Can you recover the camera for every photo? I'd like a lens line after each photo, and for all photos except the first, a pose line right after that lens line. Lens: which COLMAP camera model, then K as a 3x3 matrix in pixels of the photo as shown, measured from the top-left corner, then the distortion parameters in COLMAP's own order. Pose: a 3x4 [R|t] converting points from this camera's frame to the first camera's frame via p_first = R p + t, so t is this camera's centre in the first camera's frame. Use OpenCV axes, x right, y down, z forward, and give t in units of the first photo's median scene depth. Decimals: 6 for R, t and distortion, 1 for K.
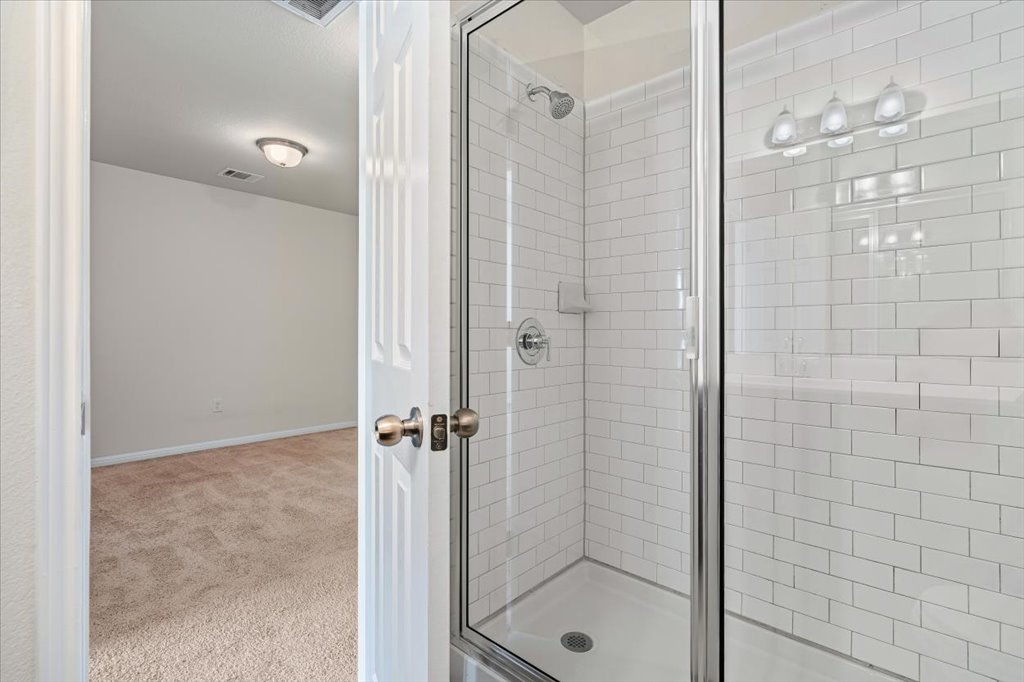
lens RADIAL K [[471.2, 0, 513.7], [0, 471.2, 335.8], [0, 0, 1]] dist [0.000828, 0.000773]
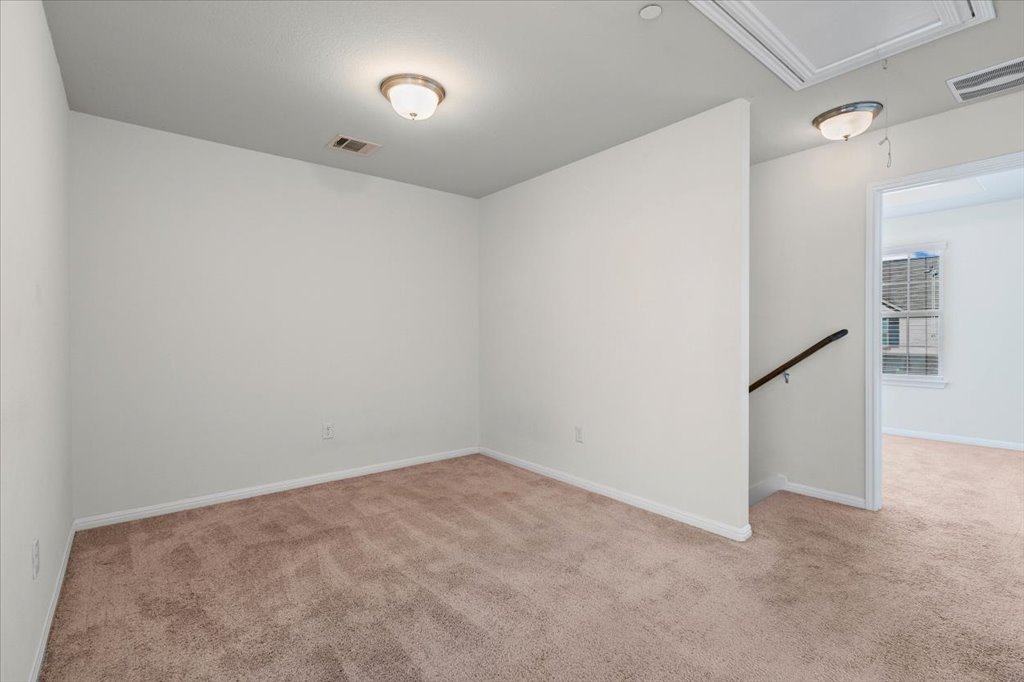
lens RADIAL K [[471.2, 0, 511.6], [0, 471.2, 336.9], [0, 0, 1]] dist [0.000828, 0.000773]
pose [[0.986961, -0.008127, -0.160754, -0.230999], [0.008316, 0.999965, 0.000501, -0.018730], [0.160744, -0.001831, 0.986994, 0.310921]]
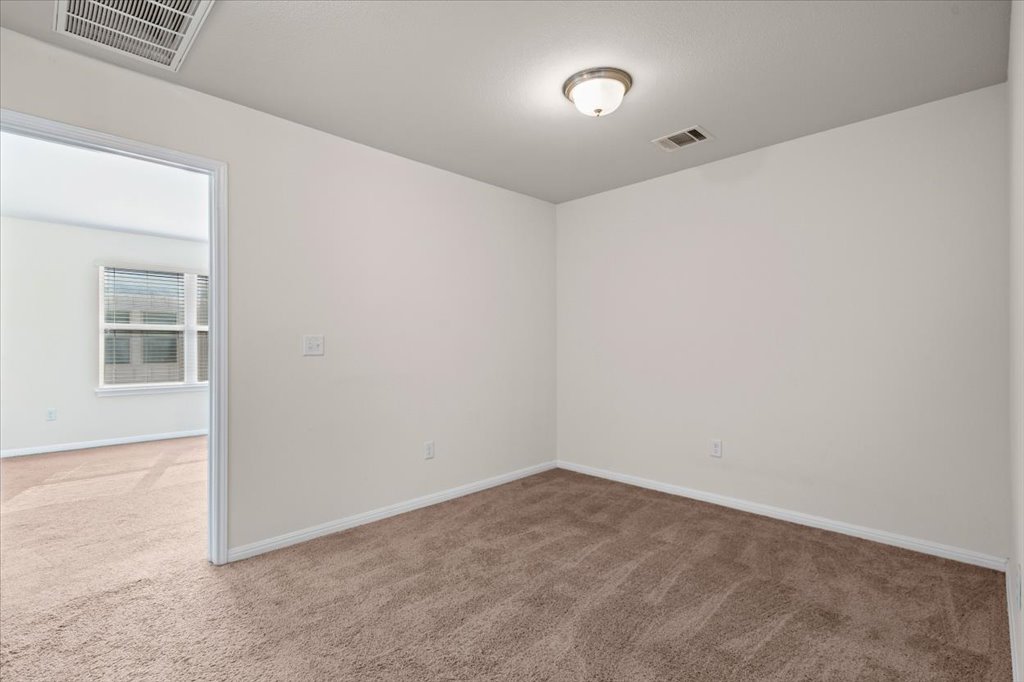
lens RADIAL K [[471.2, 0, 491.1], [0, 471.2, 341.1], [0, 0, 1]] dist [0.000828, 0.000773]
pose [[-0.087911, -0.020681, -0.995914, 0.210092], [-0.001293, 0.999786, -0.020647, -0.009821], [0.996128, -0.000528, -0.087919, 0.928639]]
